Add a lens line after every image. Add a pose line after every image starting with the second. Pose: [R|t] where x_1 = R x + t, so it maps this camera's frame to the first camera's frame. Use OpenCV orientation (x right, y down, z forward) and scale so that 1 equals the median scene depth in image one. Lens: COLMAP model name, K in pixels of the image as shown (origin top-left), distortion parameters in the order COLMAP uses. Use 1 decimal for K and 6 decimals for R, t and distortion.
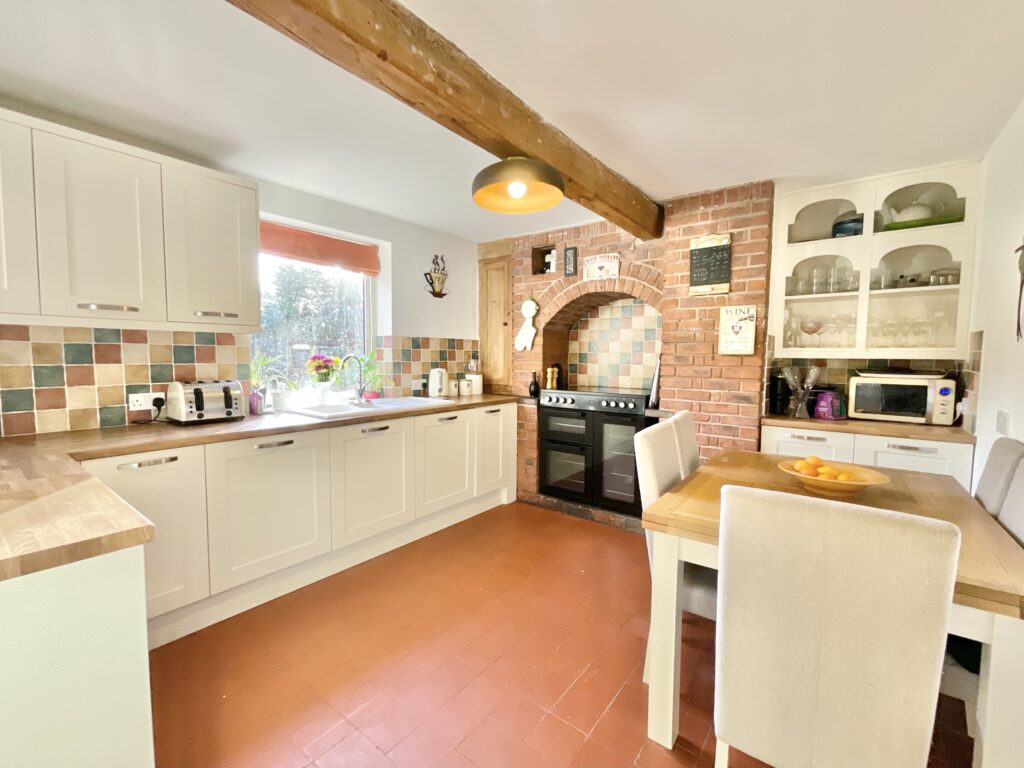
lens RADIAL K [[415.5, 0, 501.8], [0, 415.5, 381.7], [0, 0, 1]] dist [0.001463, -0.000325]
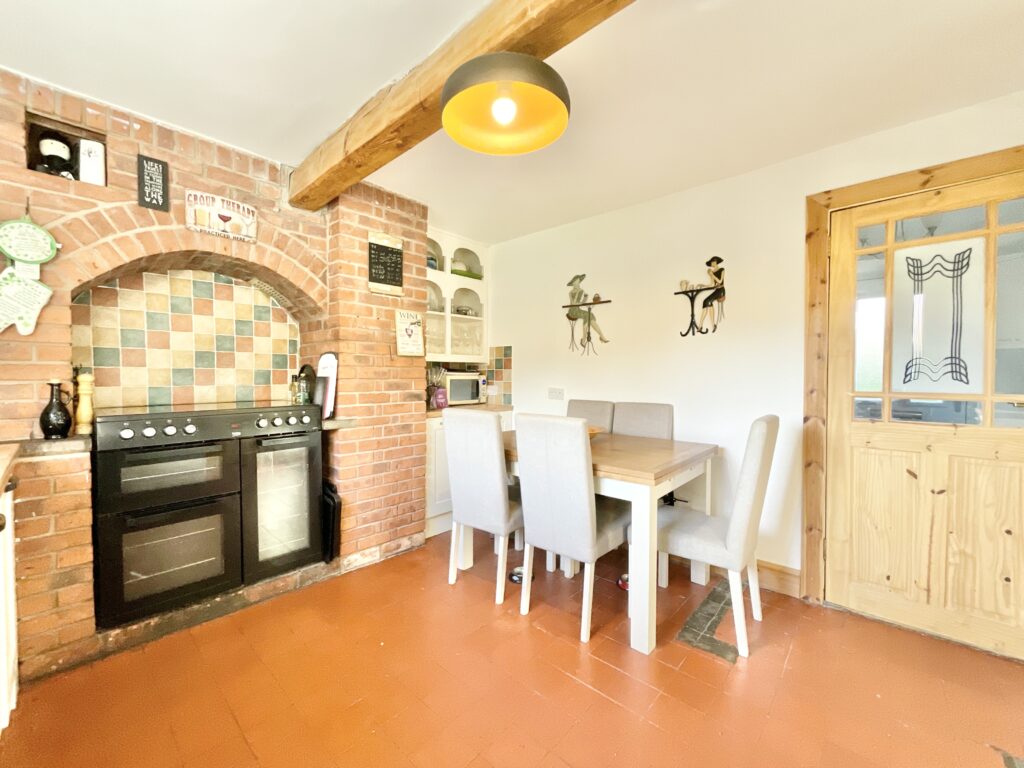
lens RADIAL K [[415.5, 0, 512.1], [0, 415.5, 383.1], [0, 0, 1]] dist [0.001463, -0.000325]
pose [[0.095618, -0.032098, 0.994900, -0.452023], [0.058311, 0.997944, 0.026593, -0.008205], [-0.993709, 0.055471, 0.097293, 0.608778]]
